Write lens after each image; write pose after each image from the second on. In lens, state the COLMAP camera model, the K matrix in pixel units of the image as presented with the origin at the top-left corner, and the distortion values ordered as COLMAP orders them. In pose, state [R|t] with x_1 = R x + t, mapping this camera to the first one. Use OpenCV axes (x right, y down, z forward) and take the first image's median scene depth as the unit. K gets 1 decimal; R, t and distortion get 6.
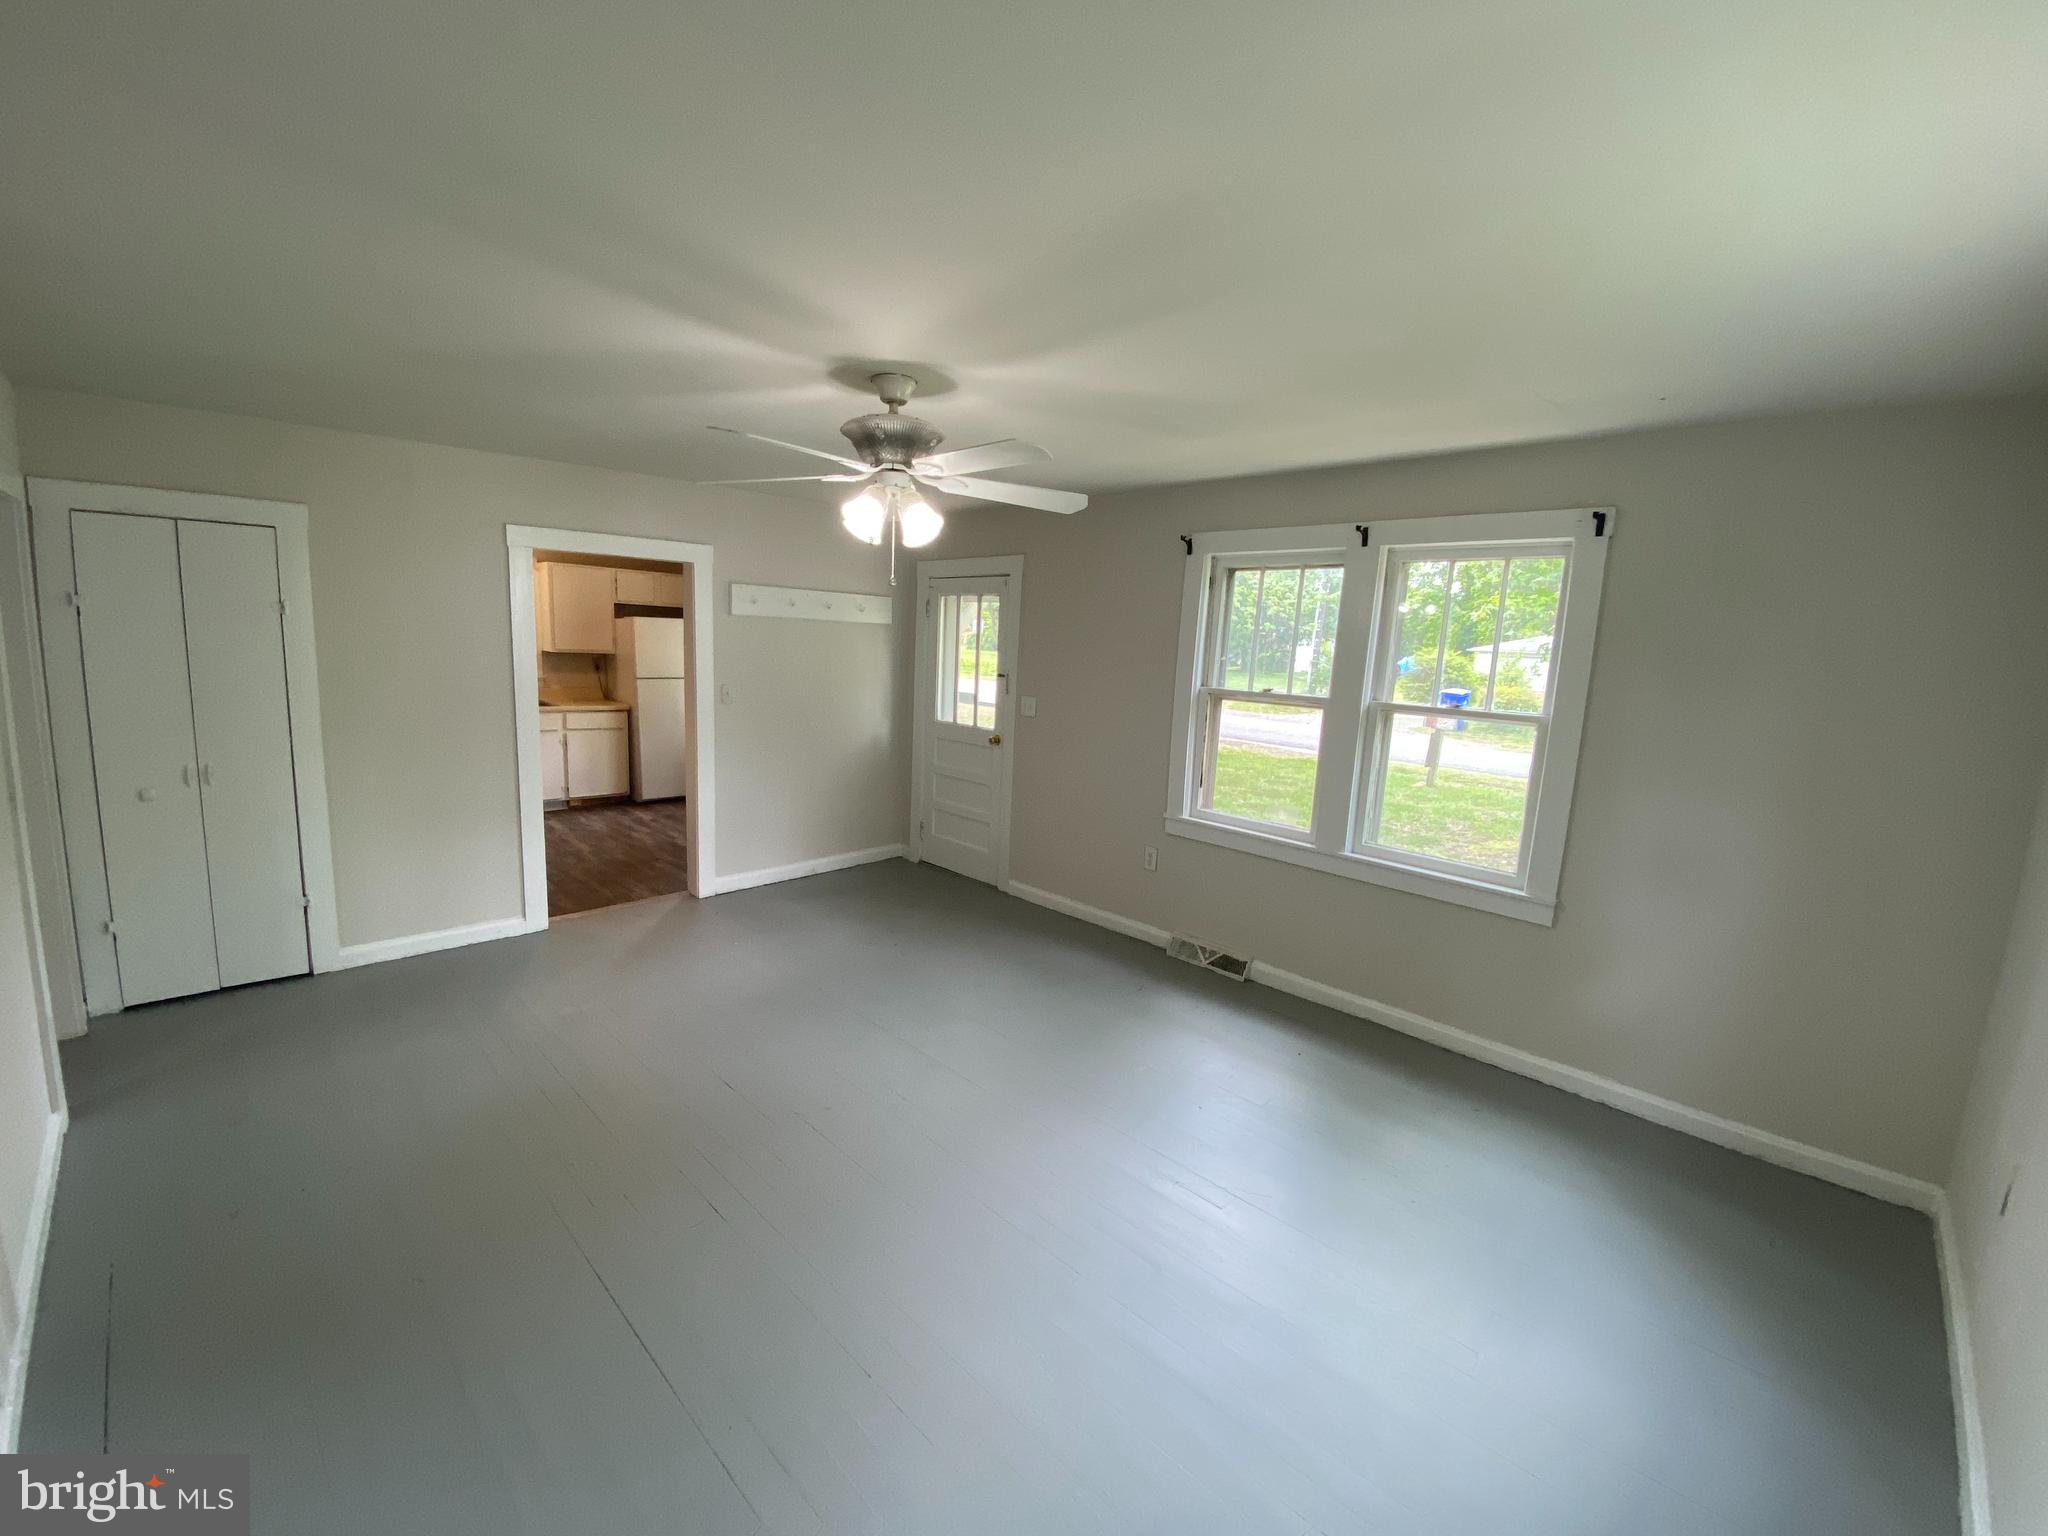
lens RADIAL K [[824.4, 0, 1024.0], [0, 824.4, 768.0], [0, 0, 1]] dist [0.019570, -0.027507]
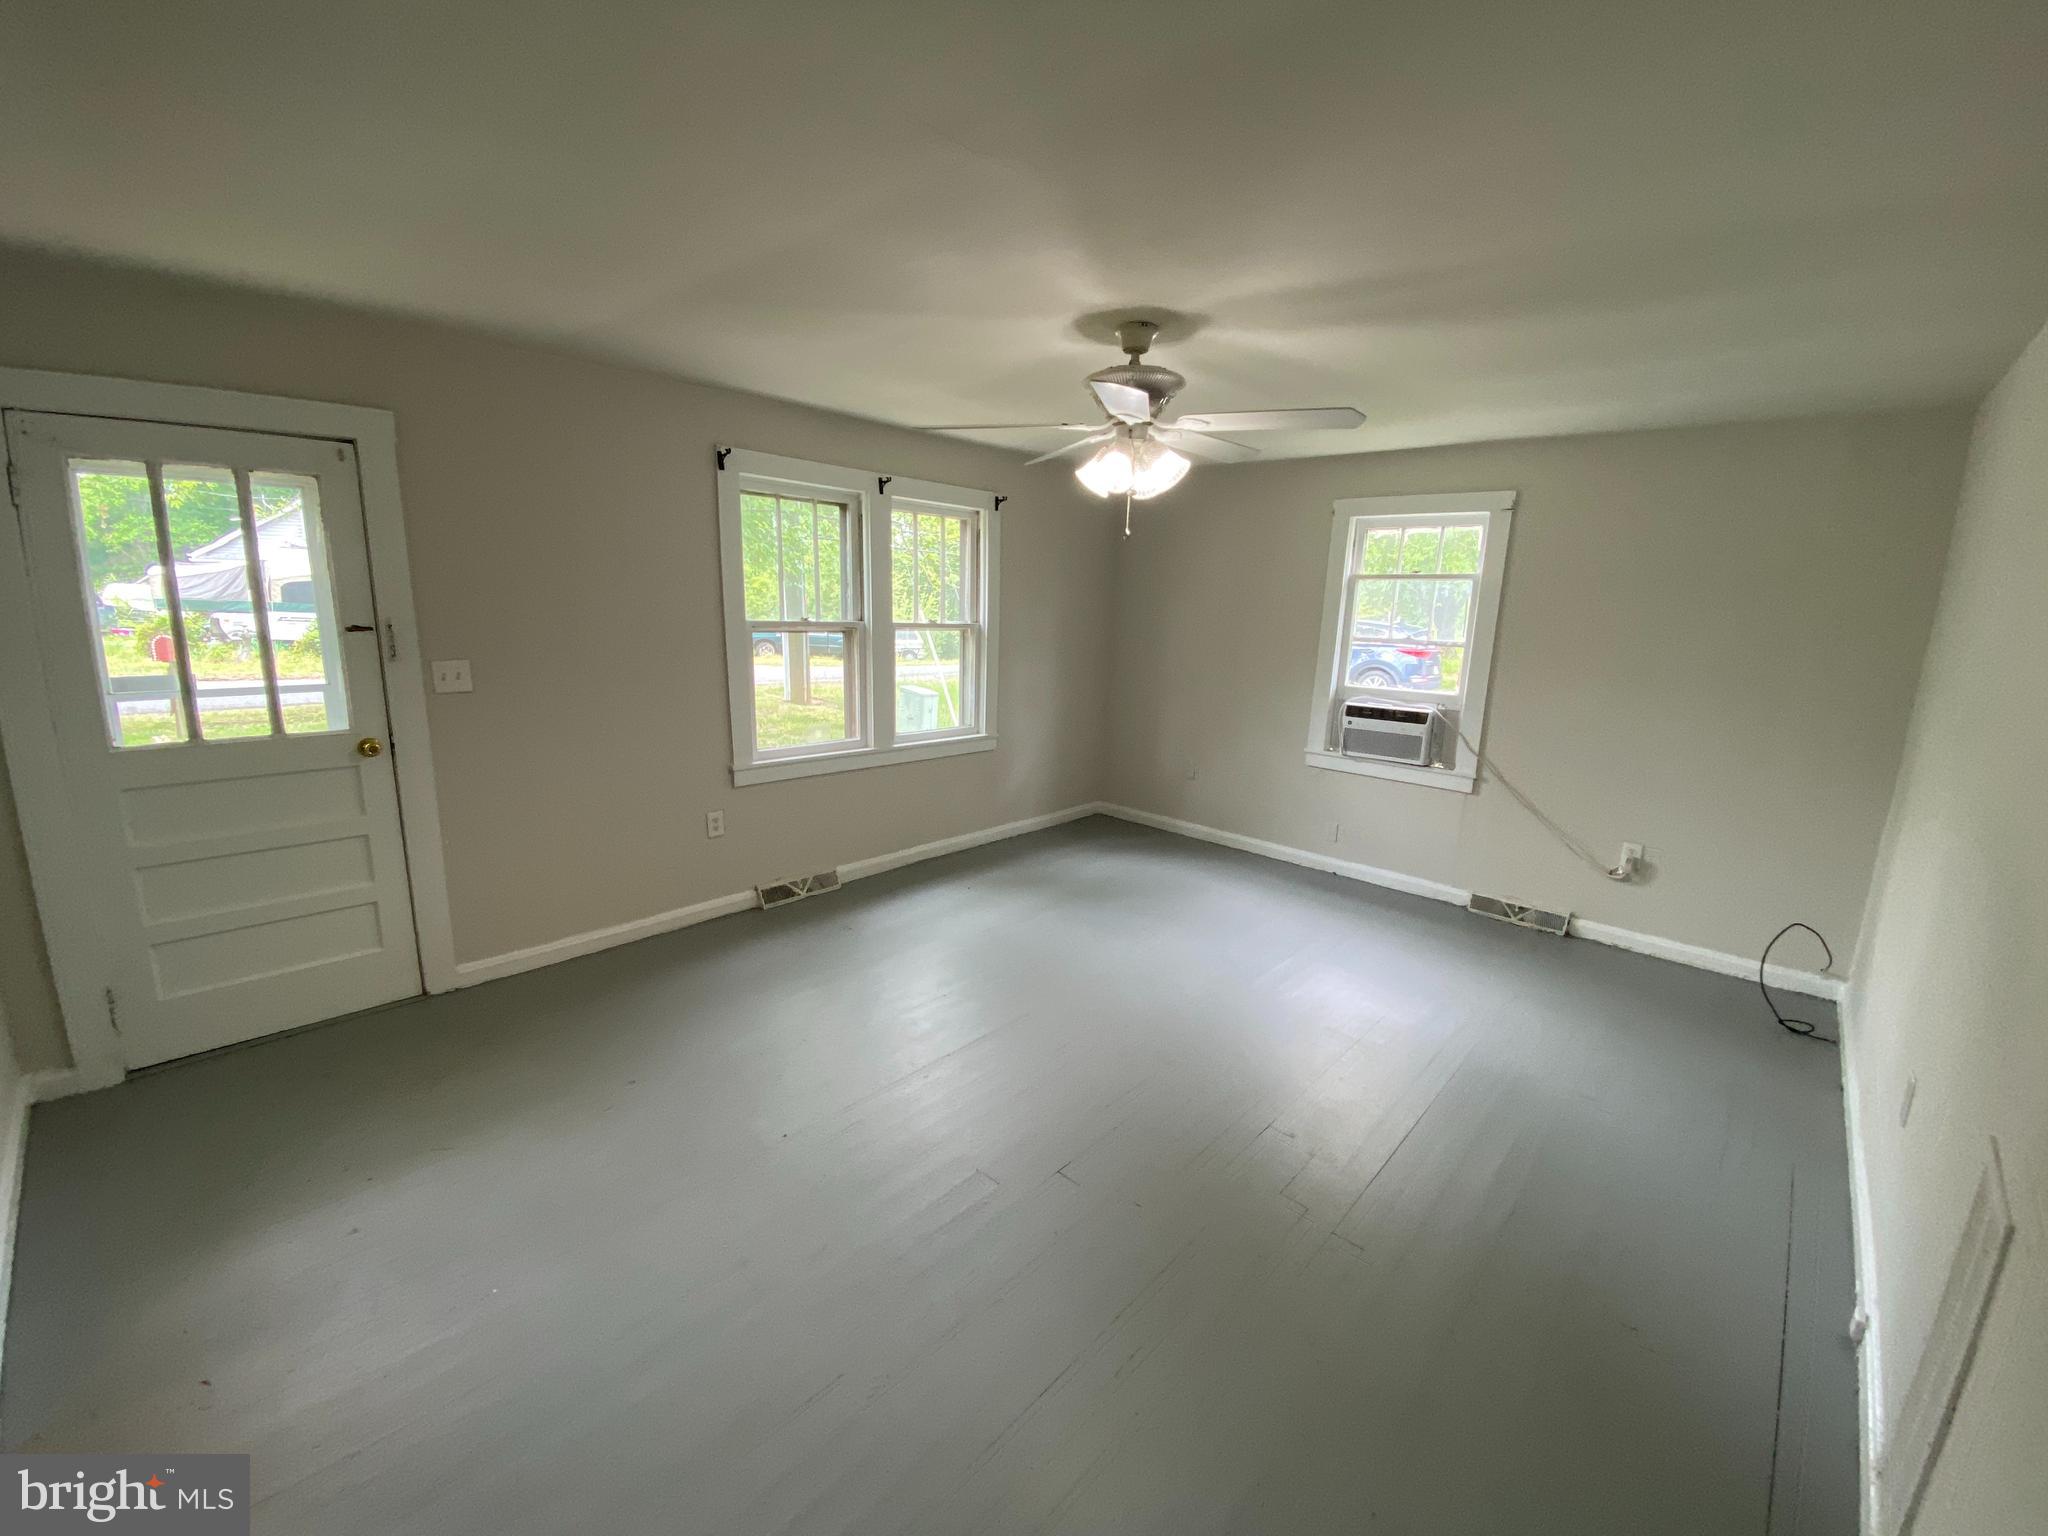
lens RADIAL K [[824.4, 0, 1024.0], [0, 824.4, 768.0], [0, 0, 1]] dist [0.019570, -0.027507]
pose [[-0.048206, -0.251911, 0.966549, -0.756202], [0.109896, 0.960461, 0.255806, -0.146616], [-0.992773, 0.118551, -0.018616, 0.749646]]
